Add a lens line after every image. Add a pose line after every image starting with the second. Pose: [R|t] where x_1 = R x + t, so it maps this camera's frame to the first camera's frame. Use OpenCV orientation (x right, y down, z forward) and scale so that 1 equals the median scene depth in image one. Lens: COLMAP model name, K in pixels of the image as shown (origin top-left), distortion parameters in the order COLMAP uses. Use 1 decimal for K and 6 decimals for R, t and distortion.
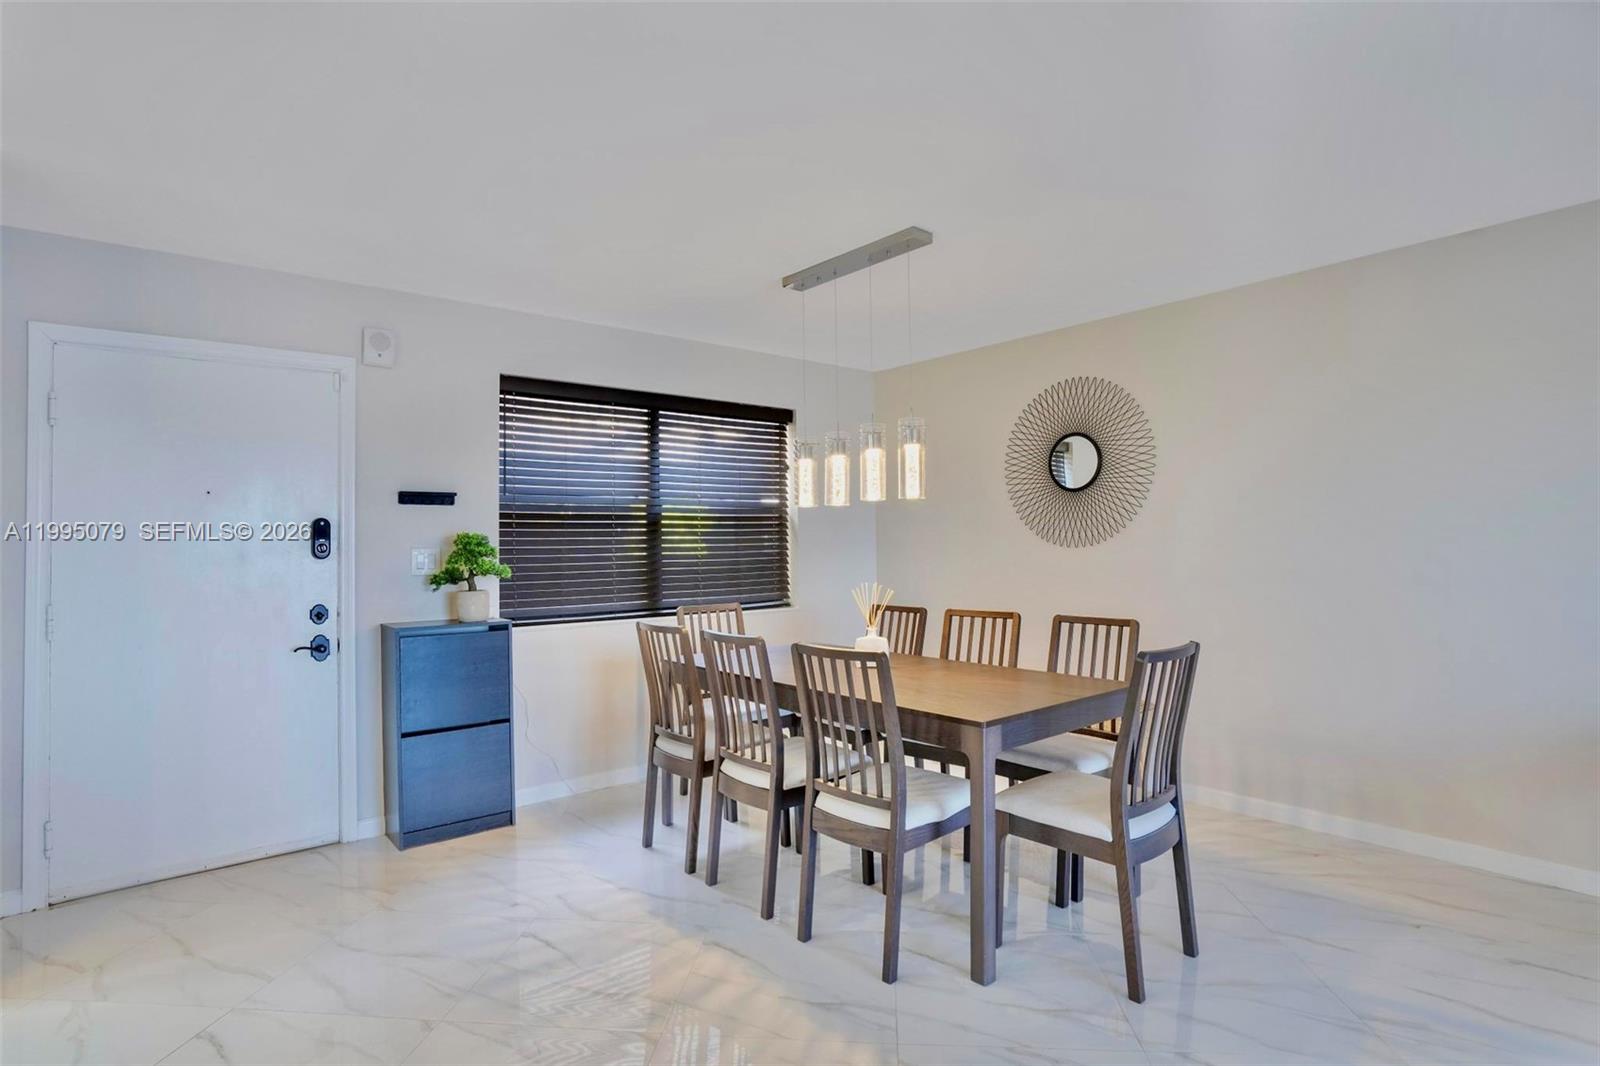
lens RADIAL K [[838.6, 0, 800.0], [0, 838.6, 533.0], [0, 0, 1]] dist [-0.073296, 0.000174]
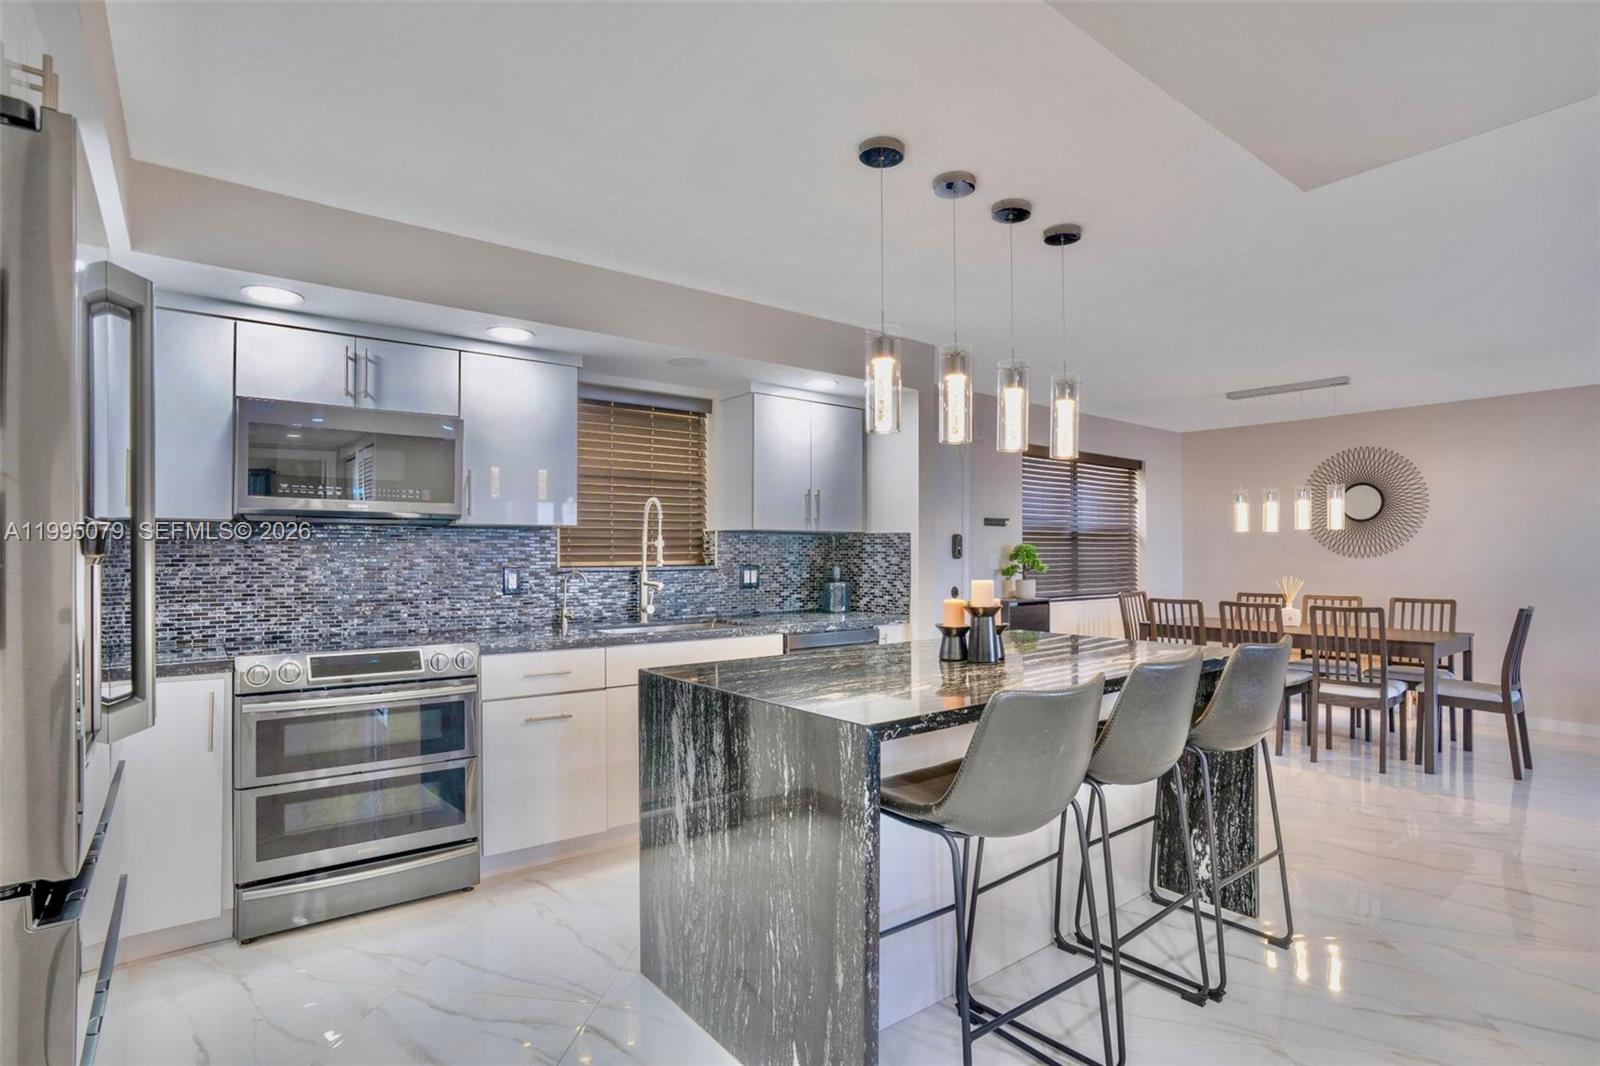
lens RADIAL K [[813.6, 0, 862.1], [0, 813.6, 536.7], [0, 0, 1]] dist [0.000186, 0.000308]
pose [[0.999925, 0.012197, -0.001211, -0.703712], [-0.012206, 0.999898, -0.007383, 0.001417], [0.001121, 0.007397, 0.999972, -0.590655]]
